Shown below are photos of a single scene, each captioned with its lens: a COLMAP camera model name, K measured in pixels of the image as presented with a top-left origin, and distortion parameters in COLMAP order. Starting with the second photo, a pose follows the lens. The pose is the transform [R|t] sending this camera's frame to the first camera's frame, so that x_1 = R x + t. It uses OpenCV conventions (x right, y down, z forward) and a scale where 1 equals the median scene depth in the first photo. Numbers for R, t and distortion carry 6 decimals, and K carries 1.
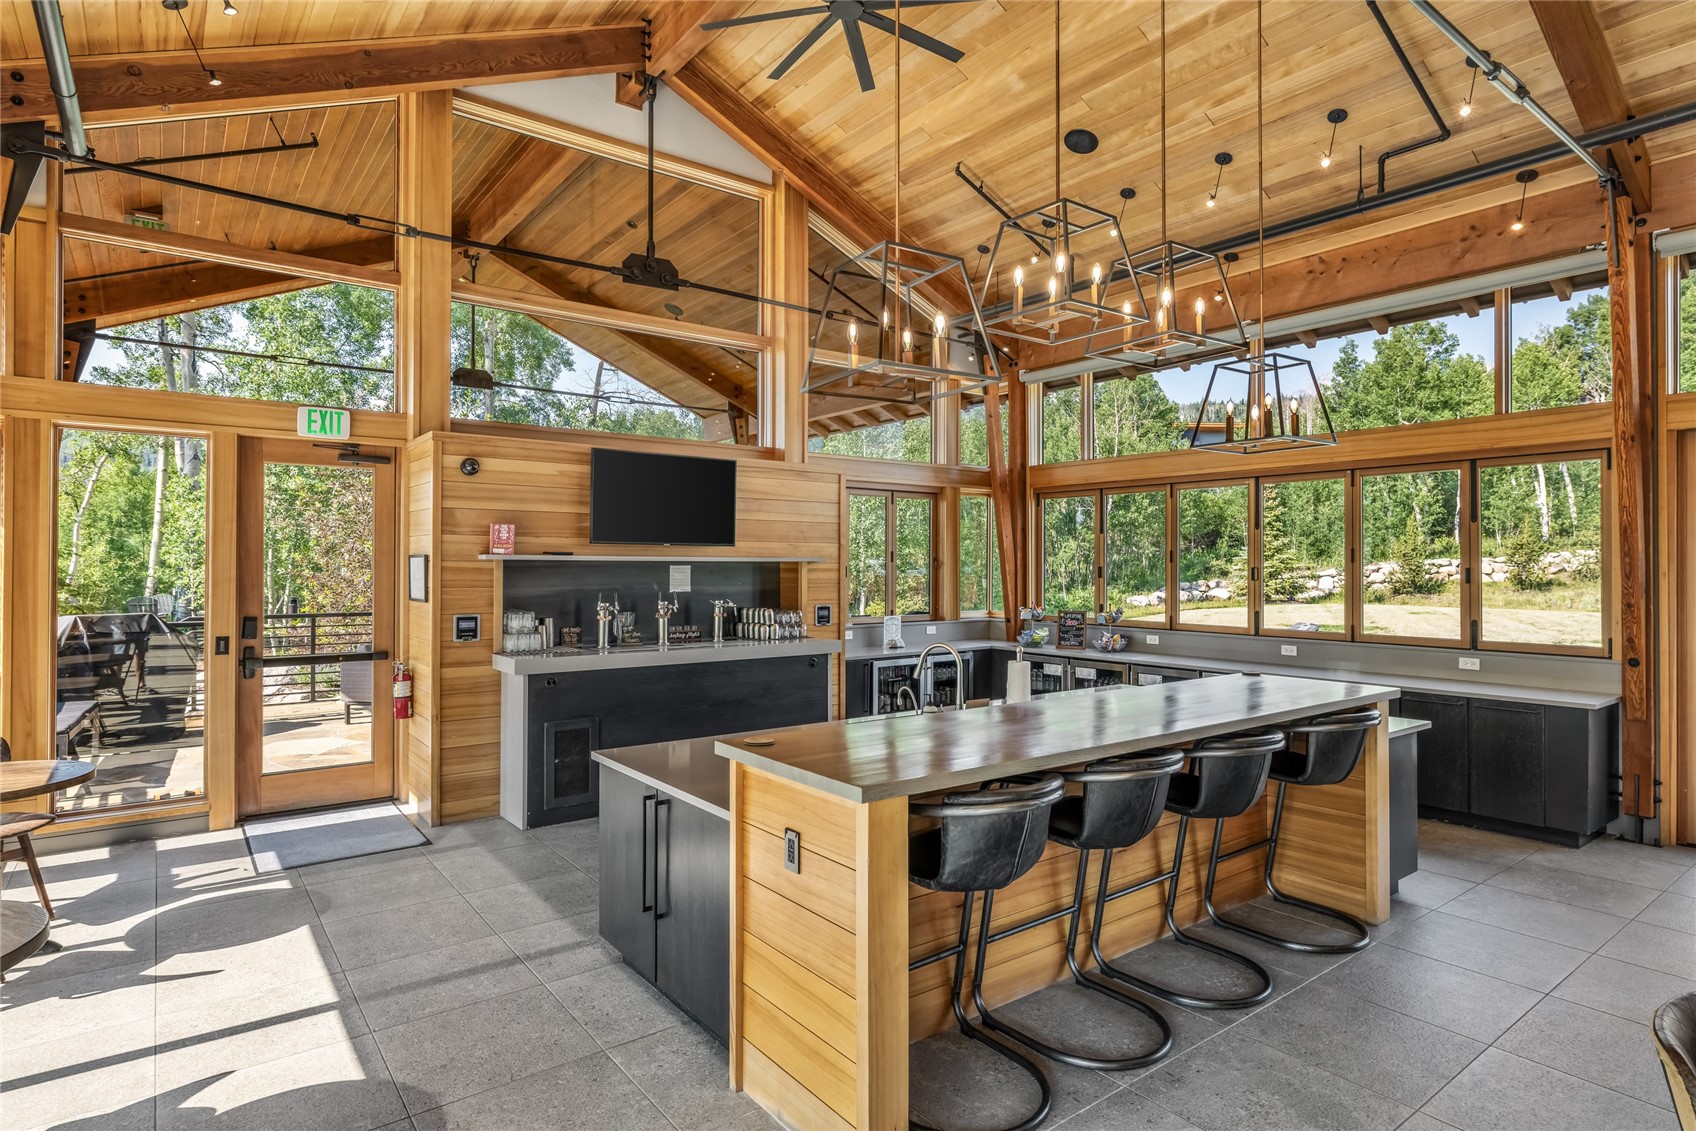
lens RADIAL K [[907.7, 0, 852.7], [0, 907.7, 566.2], [0, 0, 1]] dist [-0.002567, -0.000821]
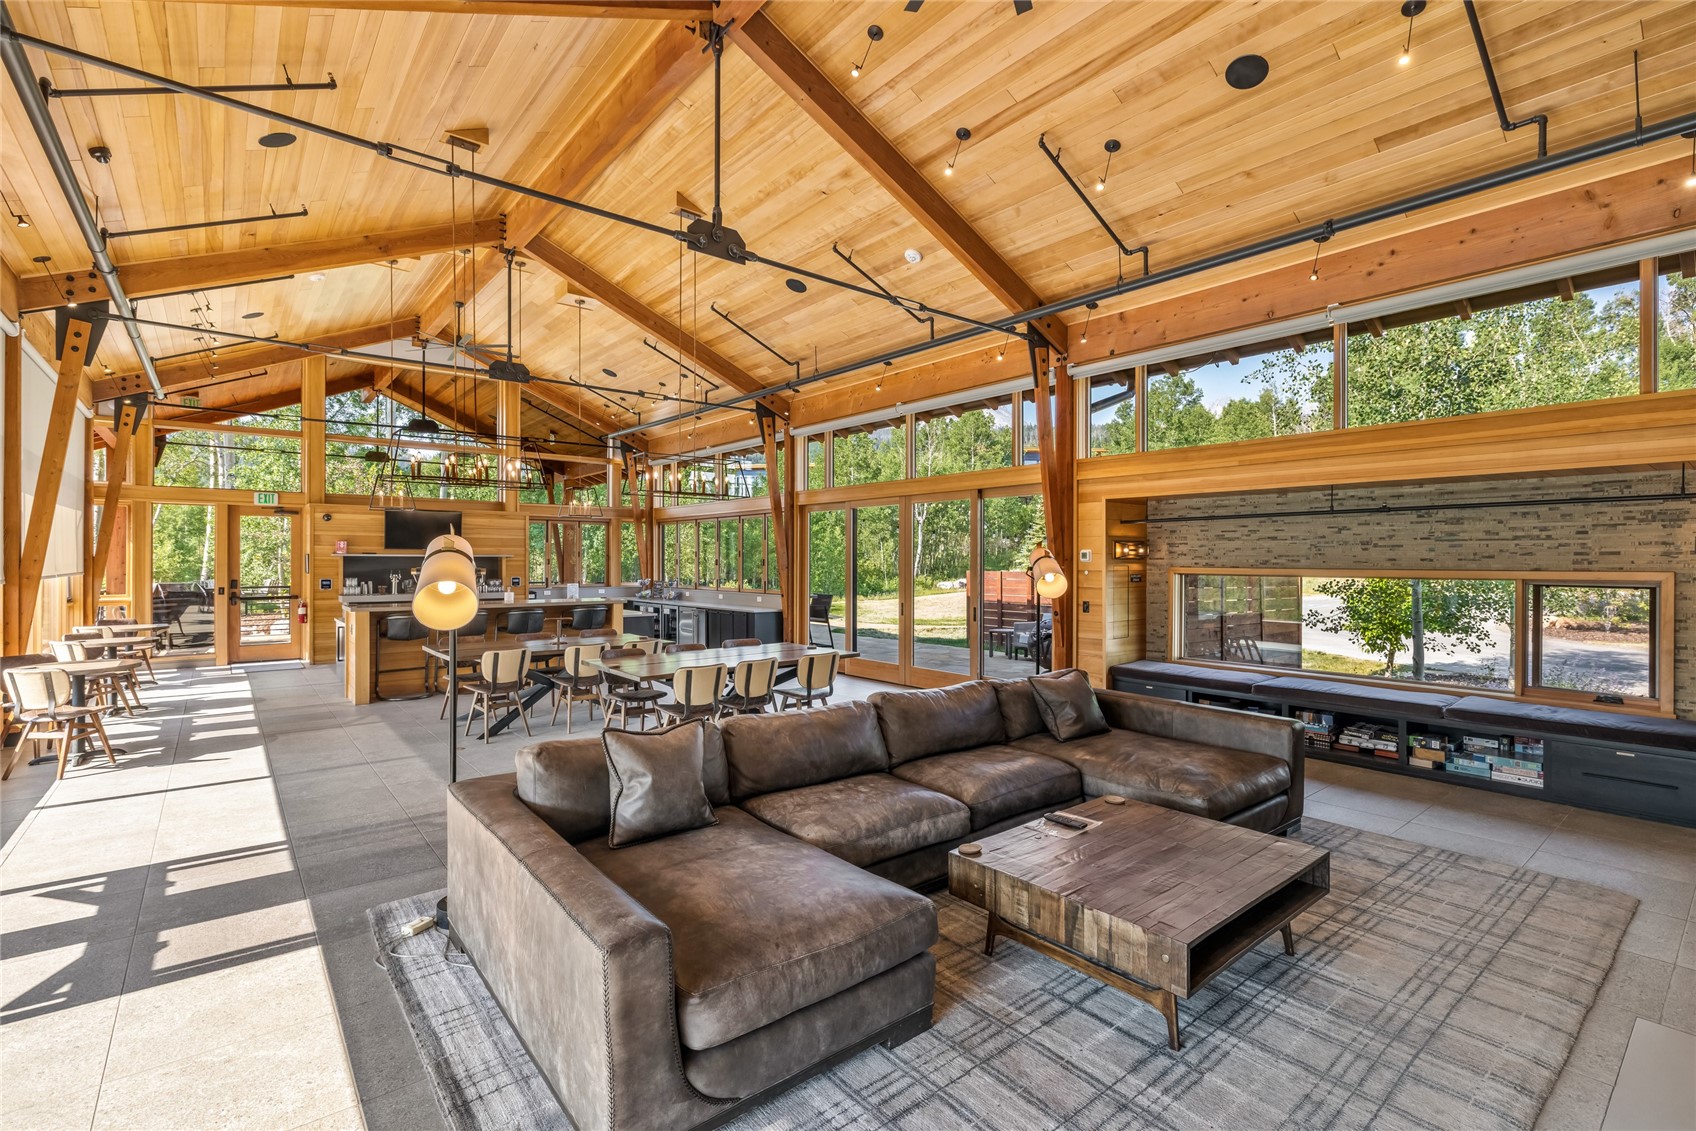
lens RADIAL K [[772.5, 0, 842.3], [0, 772.5, 558.9], [0, 0, 1]] dist [0.000490, 0.000251]
pose [[0.999677, -0.003663, 0.025142, 0.868926], [0.003613, 0.999991, 0.002000, 0.001240], [-0.025149, -0.001908, 0.999682, -1.057755]]
